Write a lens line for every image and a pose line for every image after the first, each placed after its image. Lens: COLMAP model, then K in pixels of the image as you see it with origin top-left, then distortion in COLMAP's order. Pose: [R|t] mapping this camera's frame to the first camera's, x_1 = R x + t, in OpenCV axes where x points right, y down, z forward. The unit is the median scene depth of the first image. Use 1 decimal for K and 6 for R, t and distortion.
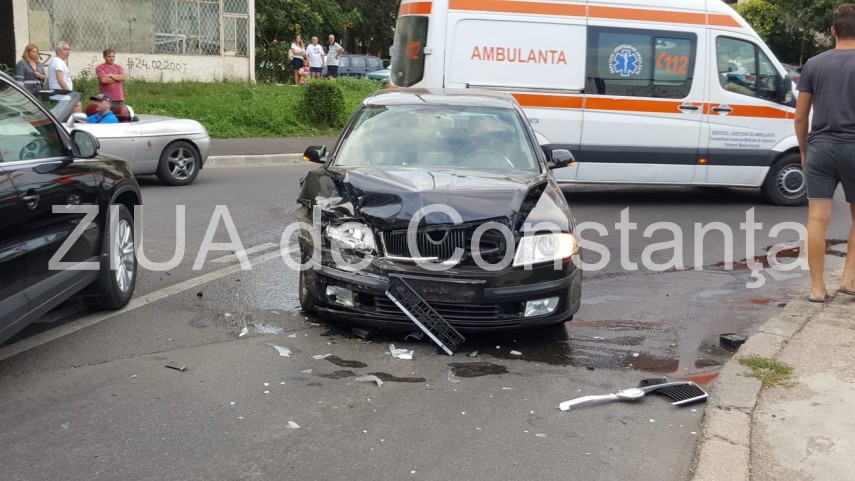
lens RADIAL K [[1124.1, 0, 461.7], [0, 1124.1, 215.2], [0, 0, 1]] dist [0.096998, -0.059932]
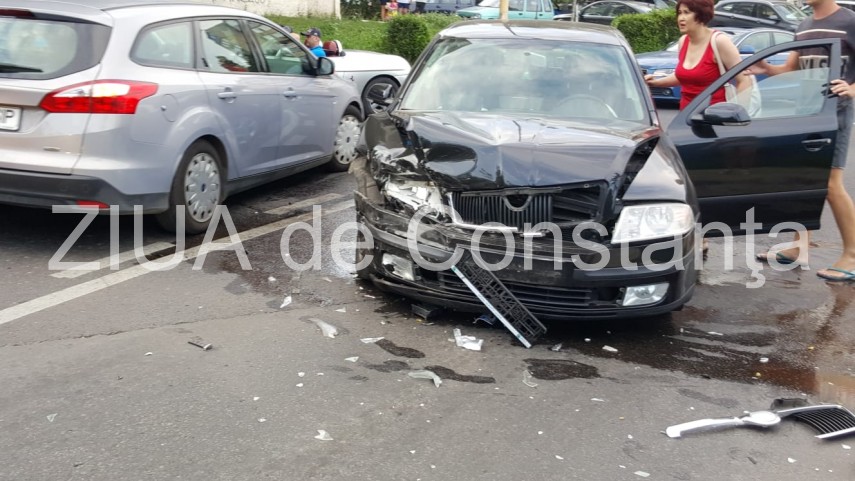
lens RADIAL K [[1079.8, 0, 414.6], [0, 1079.8, 254.3], [0, 0, 1]] dist [0.254460, -0.914104]
pose [[0.991622, 0.047816, -0.119994, -0.000222], [-0.037125, 0.995267, 0.089803, -0.010464], [0.123720, -0.084596, 0.988705, 0.217238]]
